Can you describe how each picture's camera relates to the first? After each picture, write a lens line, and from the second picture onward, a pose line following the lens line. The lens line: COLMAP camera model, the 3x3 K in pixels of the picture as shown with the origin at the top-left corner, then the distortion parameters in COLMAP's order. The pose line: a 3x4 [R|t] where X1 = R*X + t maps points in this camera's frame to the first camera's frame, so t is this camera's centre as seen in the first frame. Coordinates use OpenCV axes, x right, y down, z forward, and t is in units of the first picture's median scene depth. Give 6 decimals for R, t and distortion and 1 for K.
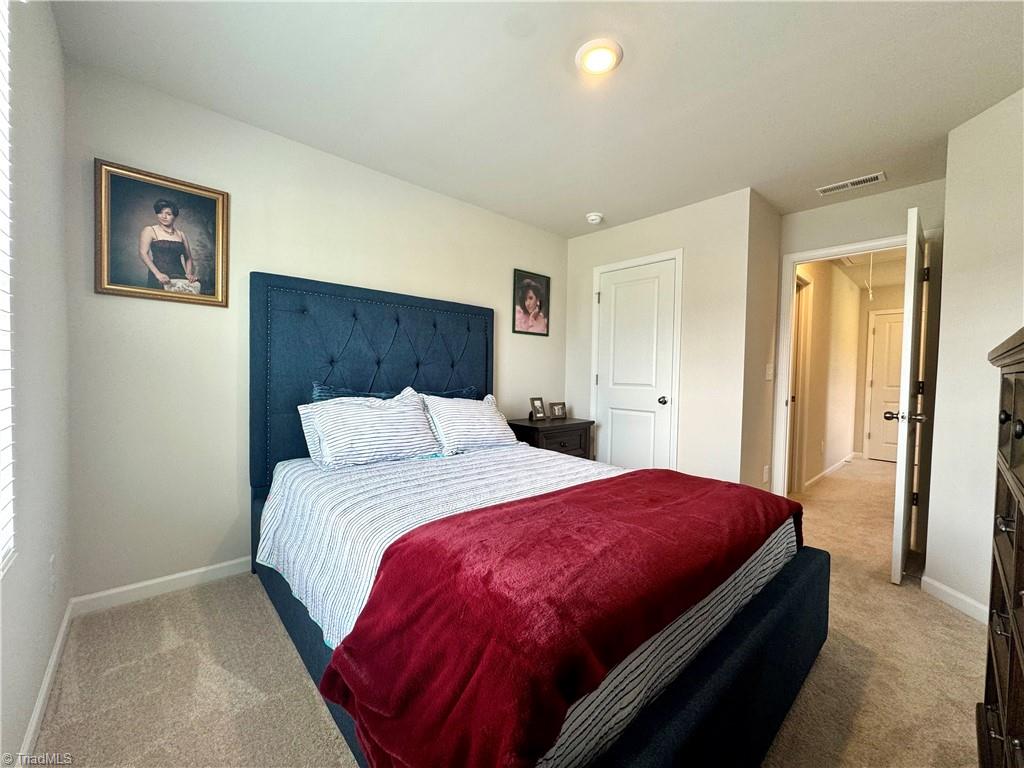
lens RADIAL K [[407.5, 0, 512.0], [0, 407.5, 384.0], [0, 0, 1]] dist [-0.000647, -0.000127]
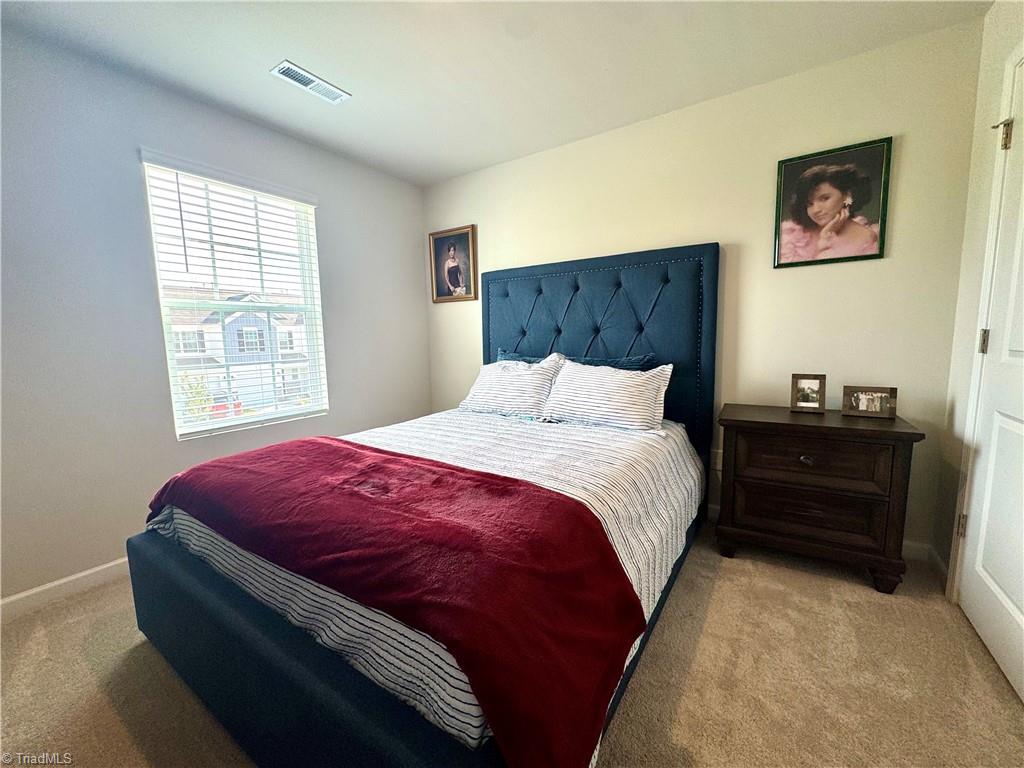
lens RADIAL K [[407.5, 0, 512.0], [0, 407.5, 384.0], [0, 0, 1]] dist [-0.000647, -0.000127]
pose [[0.245627, 0.088016, -0.965360, 0.523797], [0.000491, 0.995858, 0.090922, -0.005991], [0.969364, -0.022807, 0.244566, 0.451342]]
